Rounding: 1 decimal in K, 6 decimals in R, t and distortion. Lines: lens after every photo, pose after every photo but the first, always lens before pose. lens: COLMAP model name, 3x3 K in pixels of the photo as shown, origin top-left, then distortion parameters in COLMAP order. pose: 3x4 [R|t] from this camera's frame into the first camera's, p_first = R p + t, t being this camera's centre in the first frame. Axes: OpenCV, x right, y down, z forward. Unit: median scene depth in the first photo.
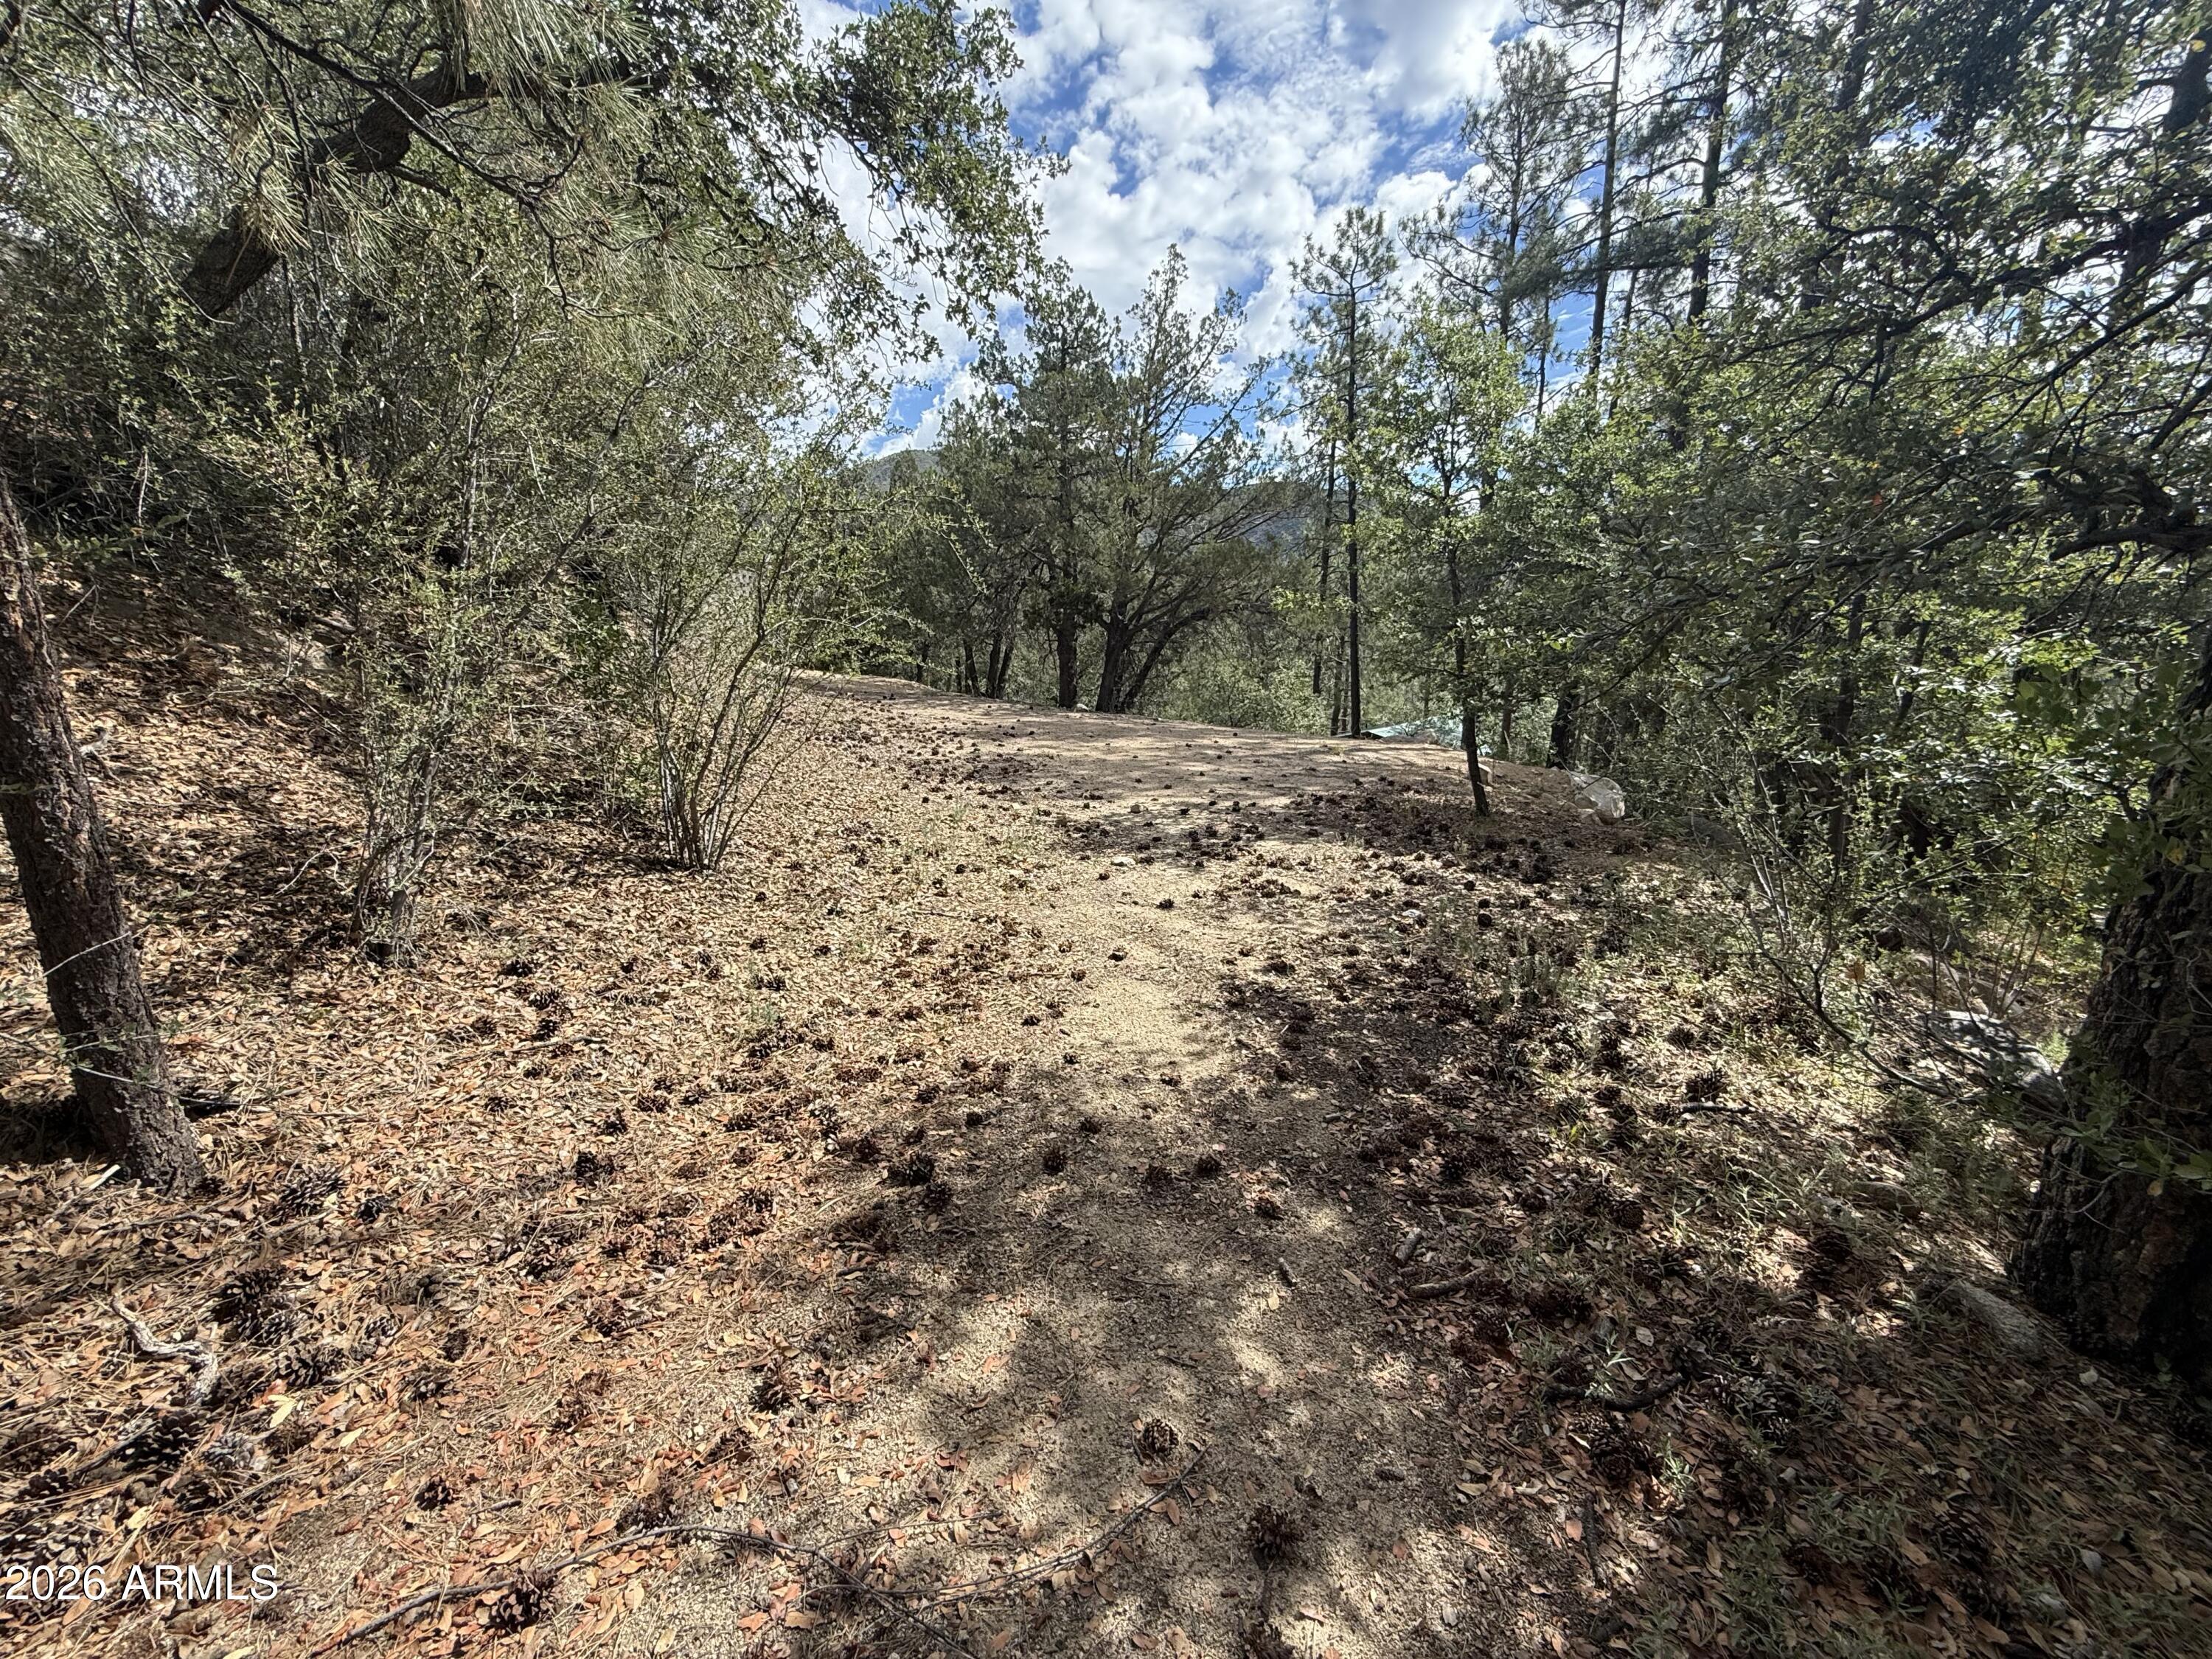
lens RADIAL K [[716.3, 0, 1106.0], [0, 716.3, 829.5], [0, 0, 1]] dist [-0.036297, -0.000028]
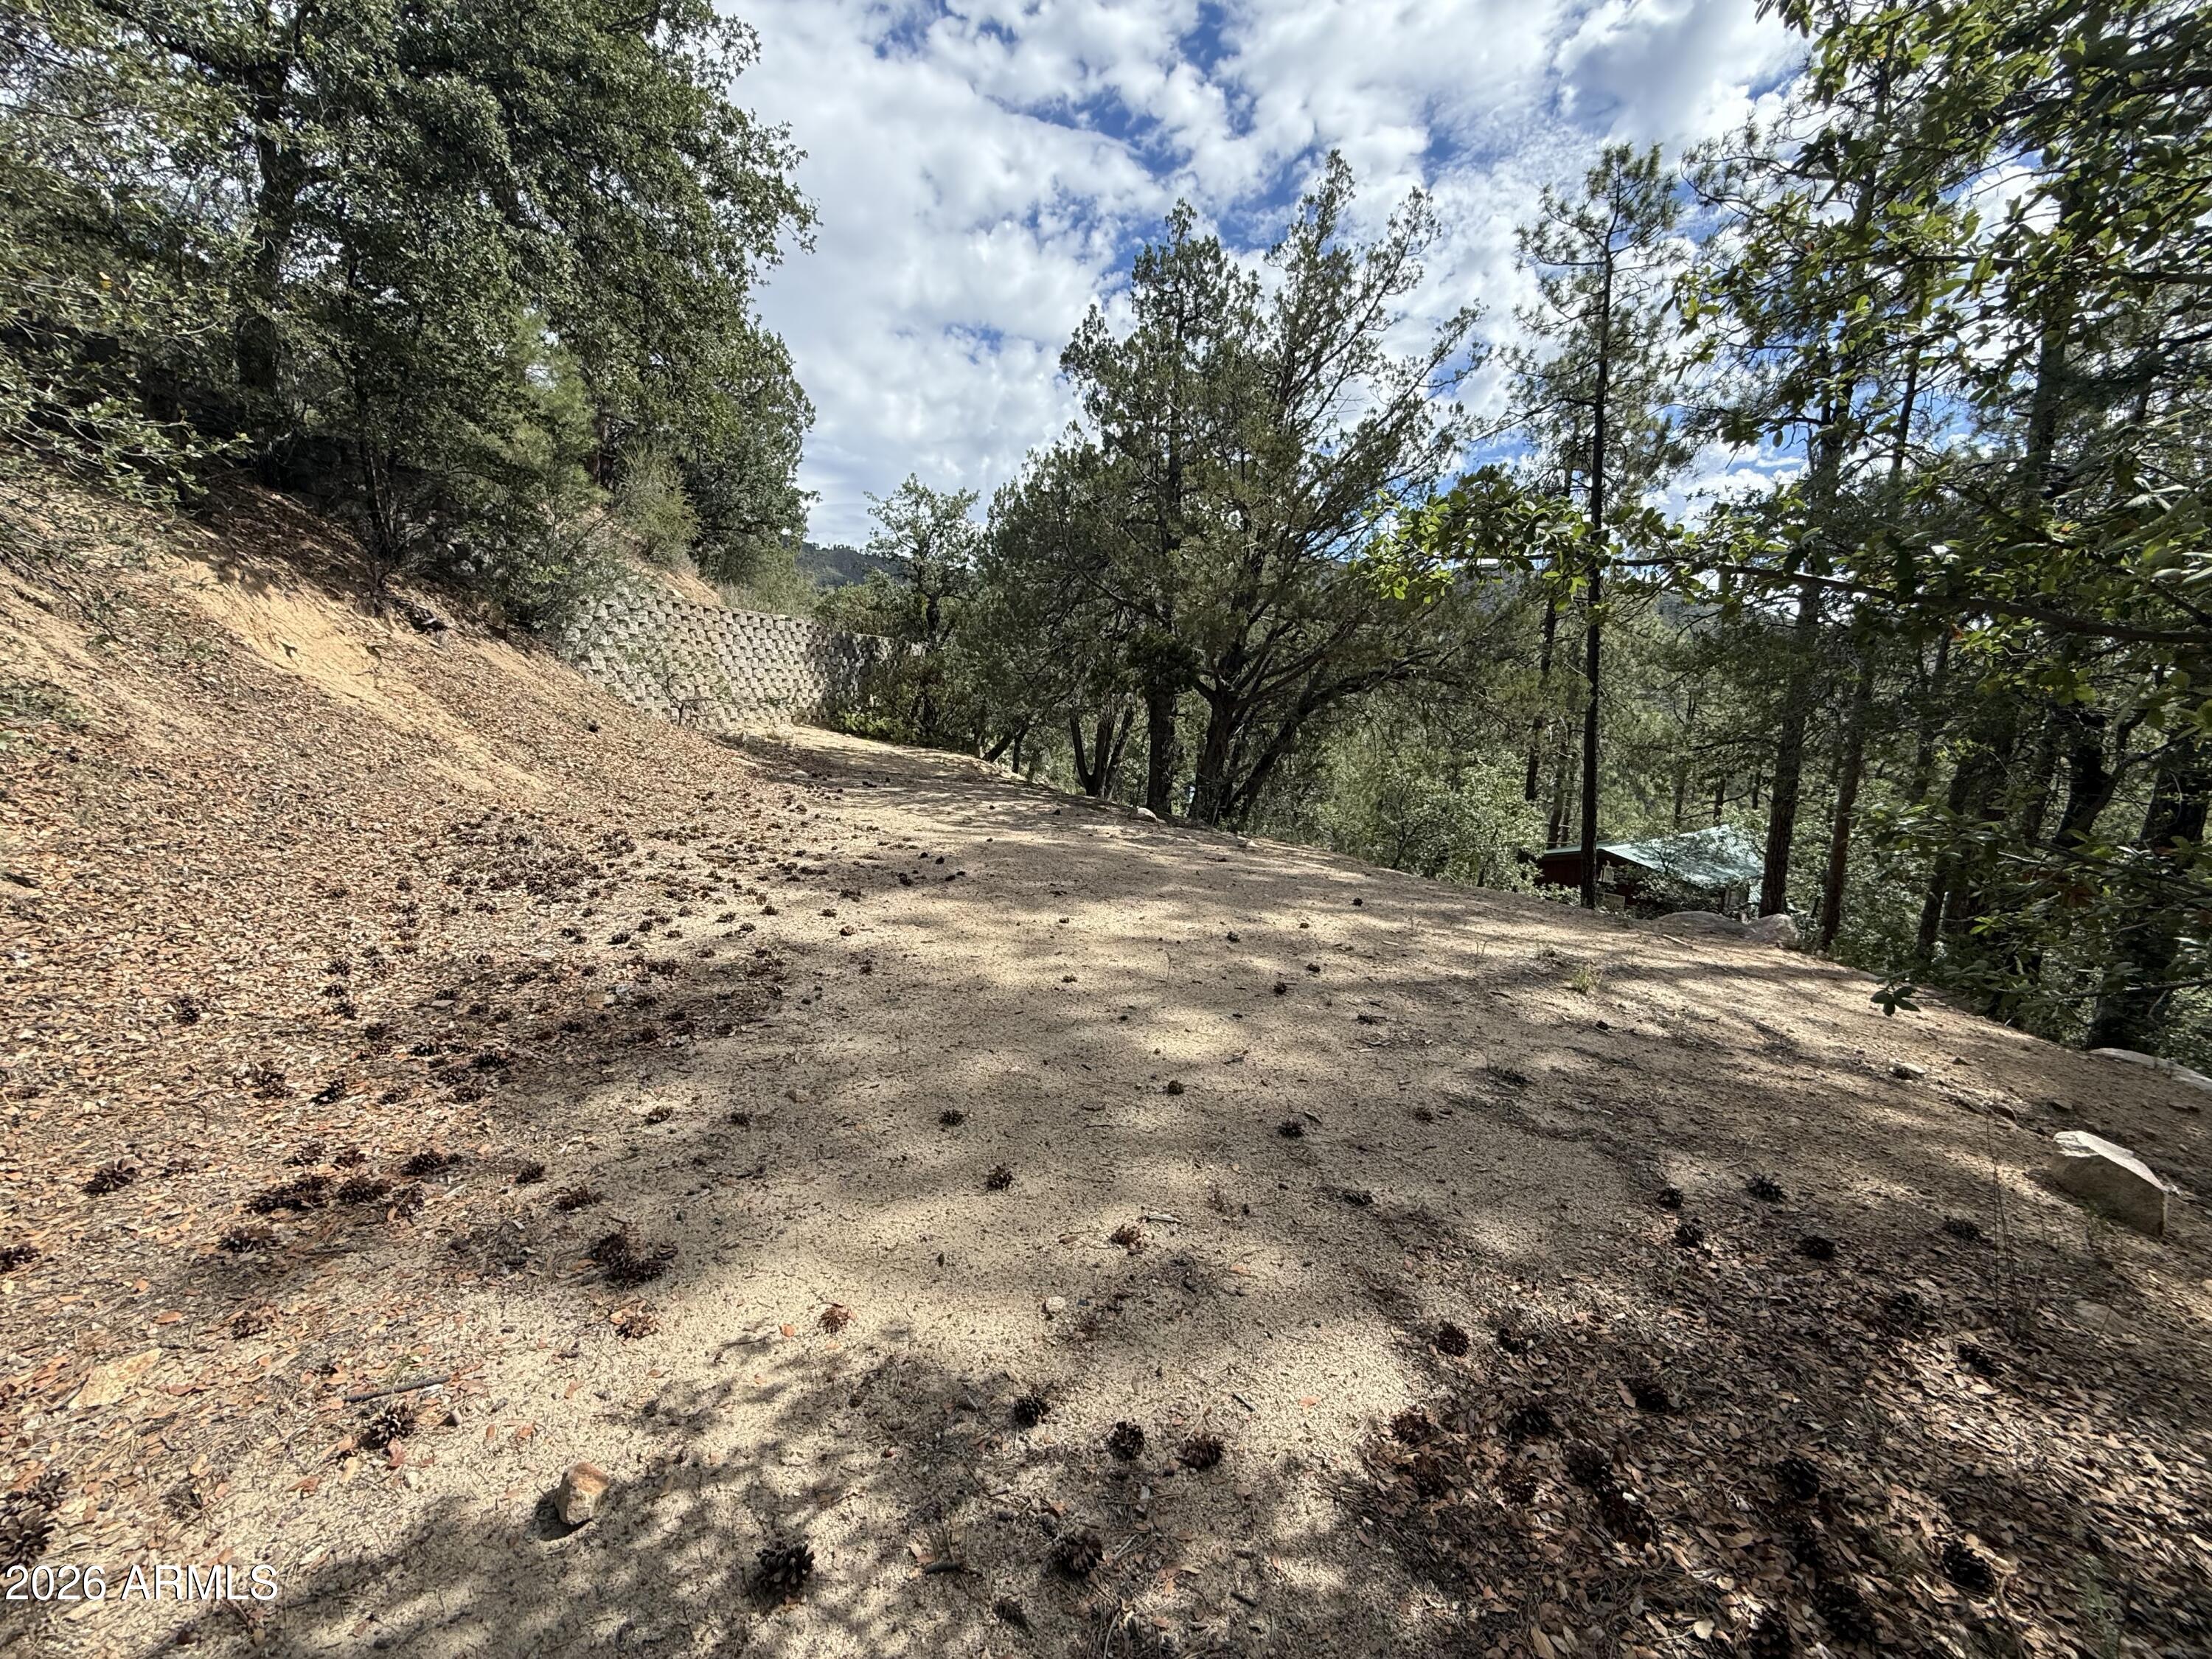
lens RADIAL K [[716.3, 0, 1106.0], [0, 716.3, 829.5], [0, 0, 1]] dist [-0.036297, -0.000028]
pose [[0.968757, 0.074526, -0.236551, 0.061254], [-0.097090, 0.991622, -0.085203, -0.071018], [0.228219, 0.105508, 0.967876, 0.261523]]
